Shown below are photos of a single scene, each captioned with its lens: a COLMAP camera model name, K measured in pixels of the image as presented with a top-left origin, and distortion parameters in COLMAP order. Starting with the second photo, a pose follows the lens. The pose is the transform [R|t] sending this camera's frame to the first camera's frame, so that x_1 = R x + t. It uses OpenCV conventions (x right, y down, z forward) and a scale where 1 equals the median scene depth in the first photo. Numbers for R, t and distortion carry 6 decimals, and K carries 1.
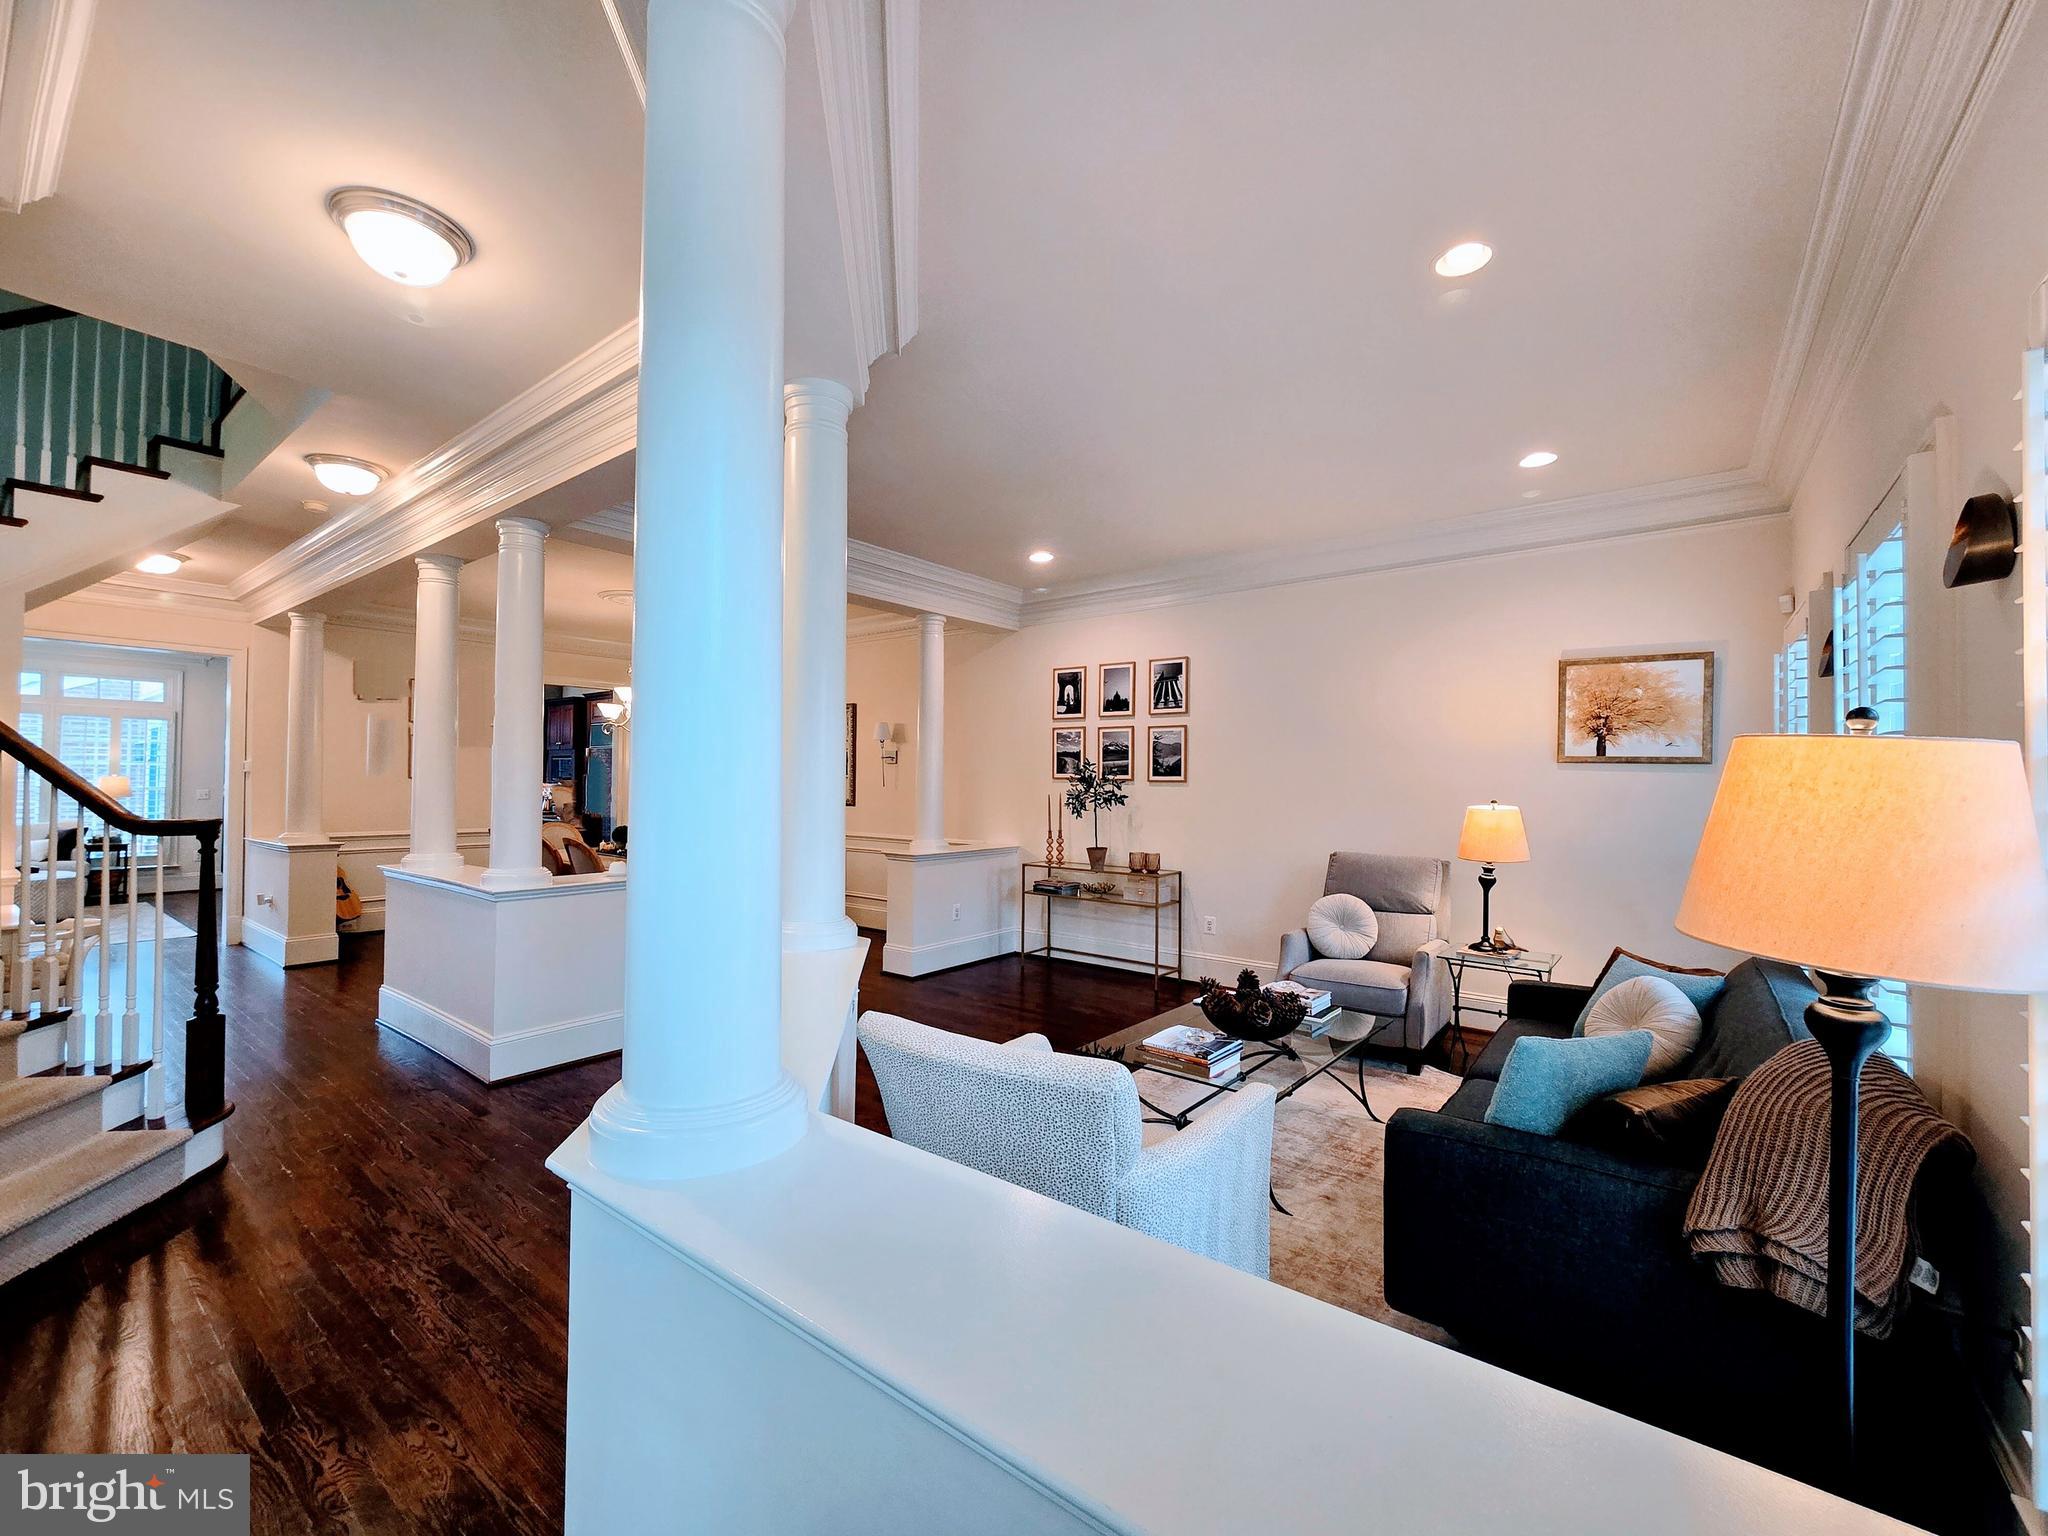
lens RADIAL K [[834.6, 0, 1021.2], [0, 834.6, 769.0], [0, 0, 1]] dist [-0.006820, 0.001172]
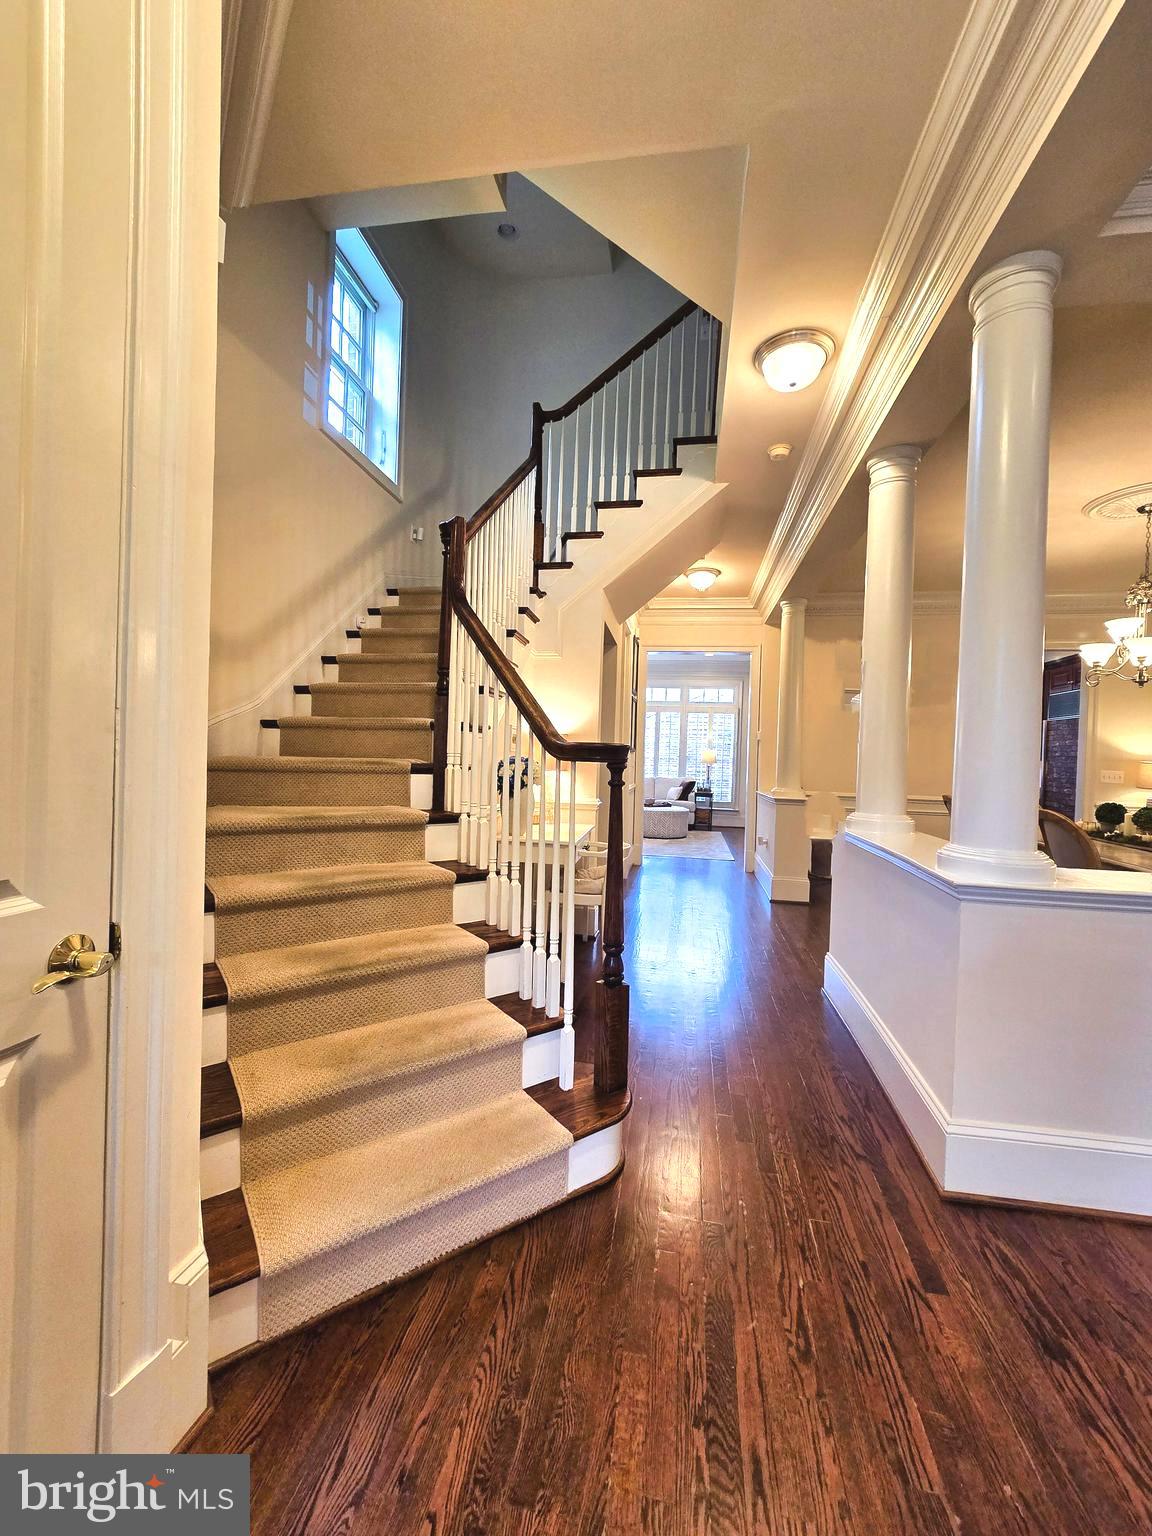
lens RADIAL K [[626.0, 0, 576.3], [0, 626.0, 765.6], [0, 0, 1]] dist [-0.006820, 0.001172]
pose [[0.459695, 0.018501, -0.887884, -0.321995], [-0.012481, 0.999819, 0.014372, 0.052253], [0.887989, 0.004475, 0.459842, 0.486387]]
